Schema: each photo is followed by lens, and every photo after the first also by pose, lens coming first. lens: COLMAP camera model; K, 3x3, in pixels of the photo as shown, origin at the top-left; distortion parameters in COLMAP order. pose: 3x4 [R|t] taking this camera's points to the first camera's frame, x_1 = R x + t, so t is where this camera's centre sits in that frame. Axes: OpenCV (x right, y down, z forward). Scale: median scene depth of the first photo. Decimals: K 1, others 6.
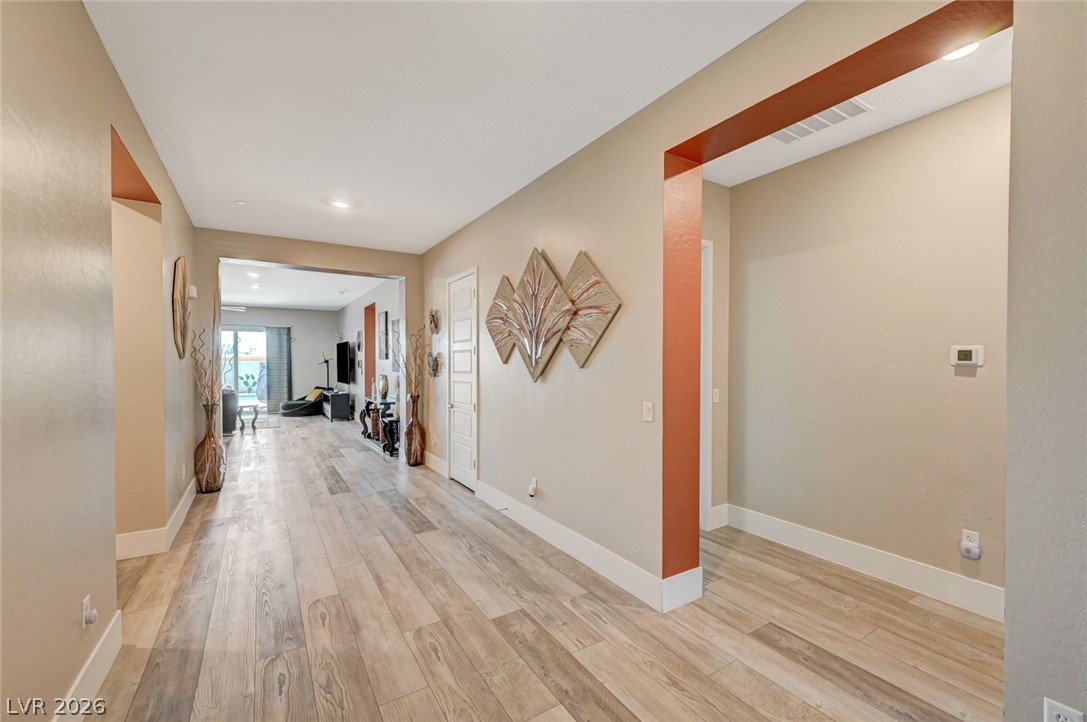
lens RADIAL K [[462.2, 0, 548.5], [0, 462.2, 365.0], [0, 0, 1]] dist [0.000083, -0.000051]
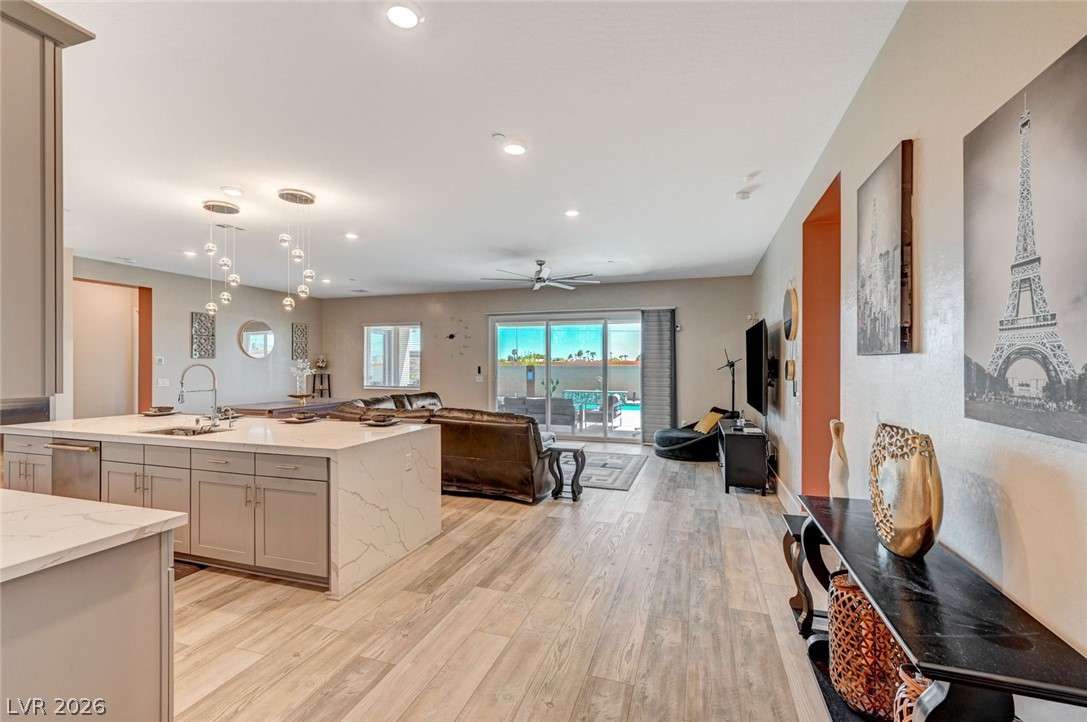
lens RADIAL K [[462.2, 0, 548.5], [0, 462.2, 365.0], [0, 0, 1]] dist [0.000083, -0.000051]
pose [[0.638287, 0.004047, -0.769788, -0.220513], [-0.010526, 0.999939, -0.003471, -0.002879], [0.769727, 0.010318, 0.638290, 0.552280]]
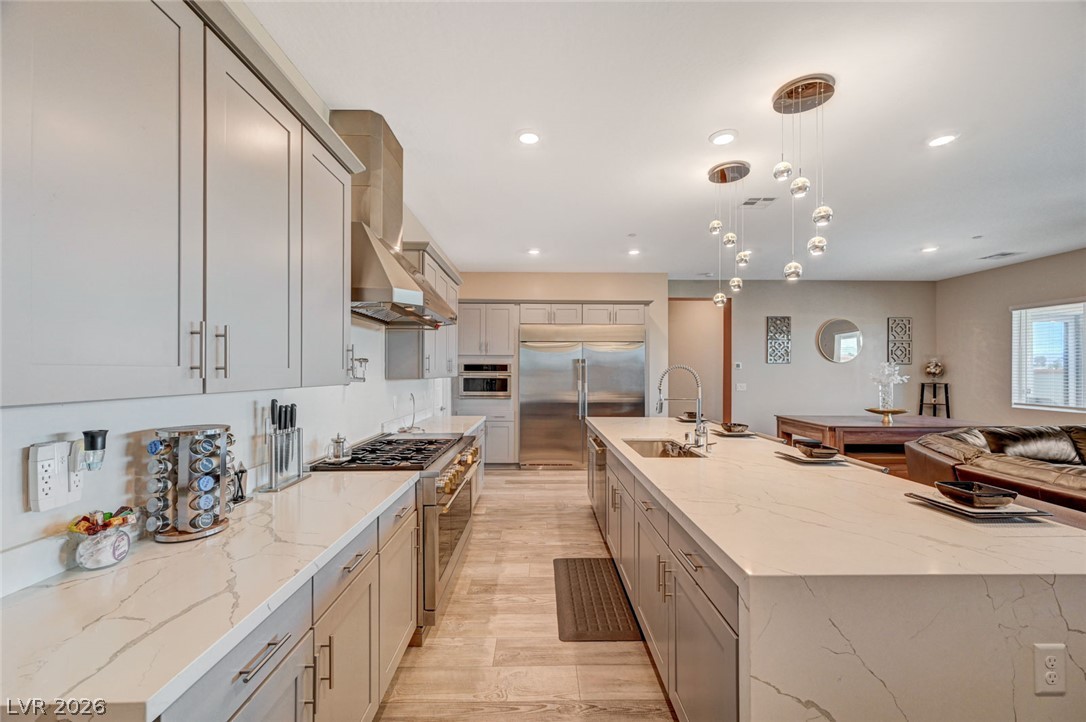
lens RADIAL K [[427.5, 0, 544.3], [0, 427.5, 369.0], [0, 0, 1]] dist [0.002932, 0.000326]
pose [[-0.522716, -0.001951, -0.852505, -0.391056], [-0.009480, 0.999949, 0.003525, -0.000488], [0.852454, 0.009924, -0.522708, 0.637350]]
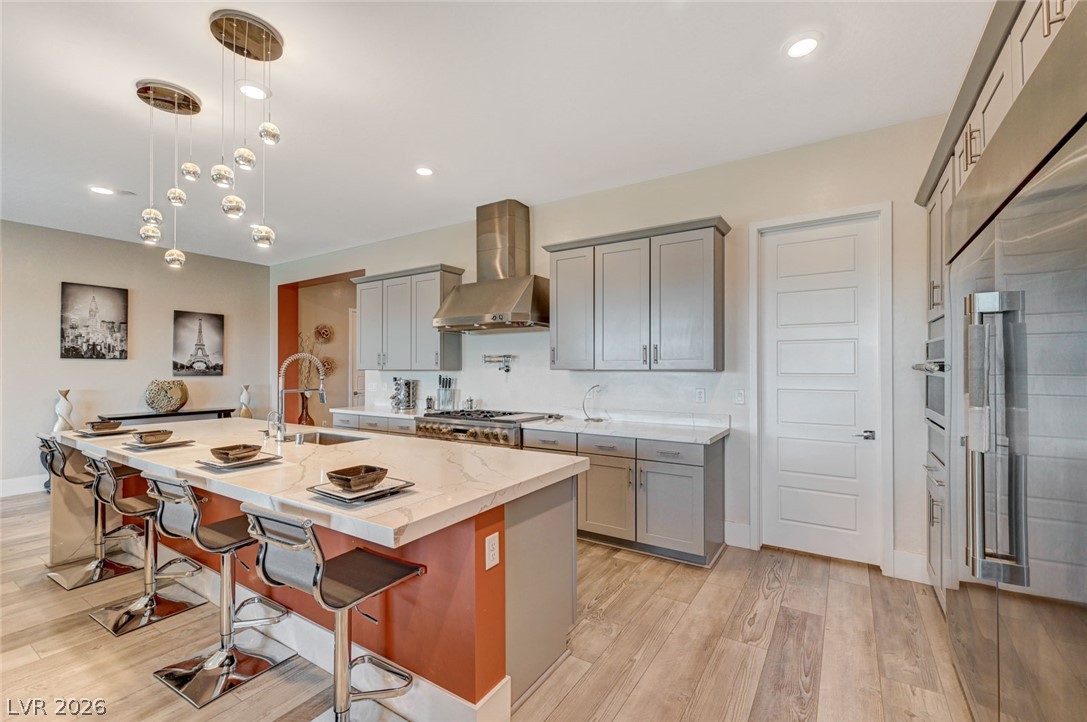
lens RADIAL K [[461.3, 0, 557.0], [0, 461.3, 364.1], [0, 0, 1]] dist [-0.001534, -0.000509]
pose [[-0.429108, 0.022280, 0.902978, -0.961033], [0.006902, 0.999747, -0.021388, 0.012912], [-0.903227, -0.002945, -0.429153, 0.550750]]
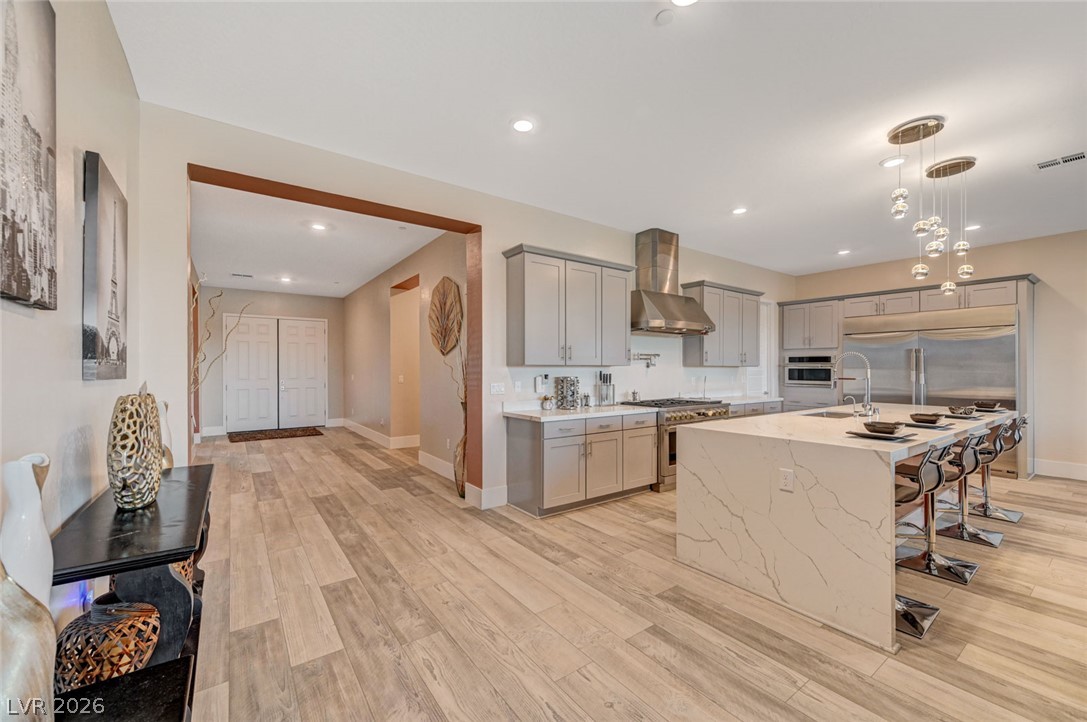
lens RADIAL K [[434.1, 0, 542.4], [0, 434.1, 365.6], [0, 0, 1]] dist [-0.000303, 0.000433]
pose [[-0.998086, 0.002776, -0.061781, -0.393801], [0.002581, 0.999991, 0.003237, 0.006110], [0.061790, 0.003072, -0.998084, 0.893731]]
